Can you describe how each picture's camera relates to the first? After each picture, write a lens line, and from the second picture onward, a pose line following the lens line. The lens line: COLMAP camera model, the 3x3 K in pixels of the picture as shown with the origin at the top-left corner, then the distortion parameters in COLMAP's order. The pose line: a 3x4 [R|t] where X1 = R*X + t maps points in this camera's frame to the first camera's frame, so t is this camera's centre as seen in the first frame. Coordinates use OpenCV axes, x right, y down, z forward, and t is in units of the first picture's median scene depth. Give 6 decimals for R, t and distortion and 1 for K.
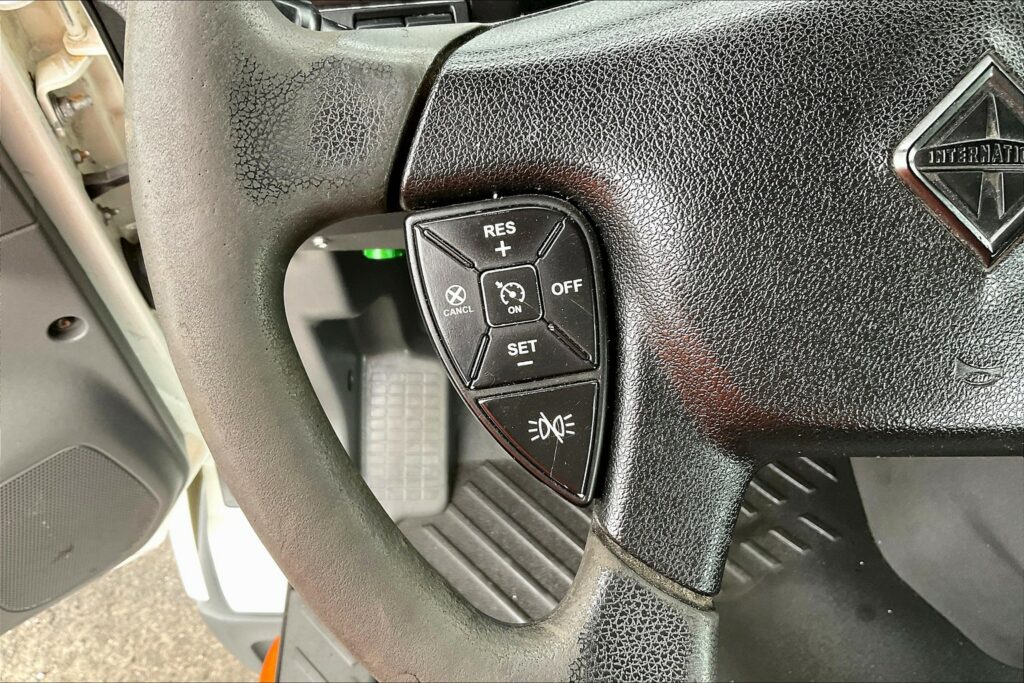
lens RADIAL K [[840.9, 0, 506.4], [0, 840.9, 342.7], [0, 0, 1]] dist [0.086567, -0.176855]
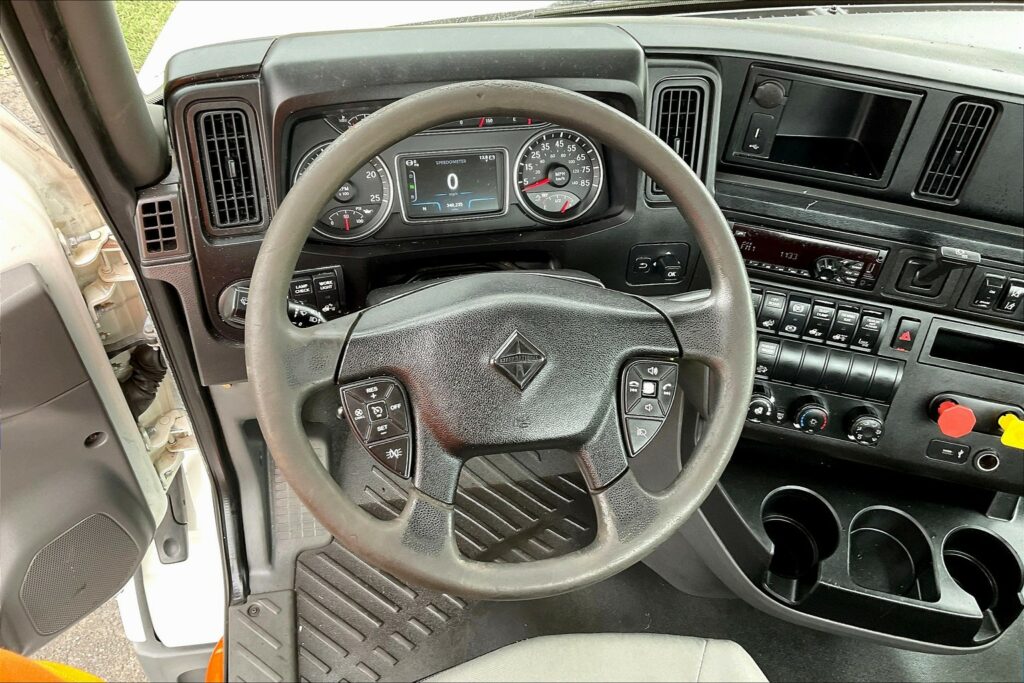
lens RADIAL K [[840.9, 0, 505.3], [0, 840.9, 338.0], [0, 0, 1]] dist [0.086567, -0.176855]
pose [[0.980952, -0.069391, 0.181433, -0.020925], [0.085316, 0.993016, -0.081483, -0.008446], [-0.174512, 0.095410, 0.980022, -0.581465]]
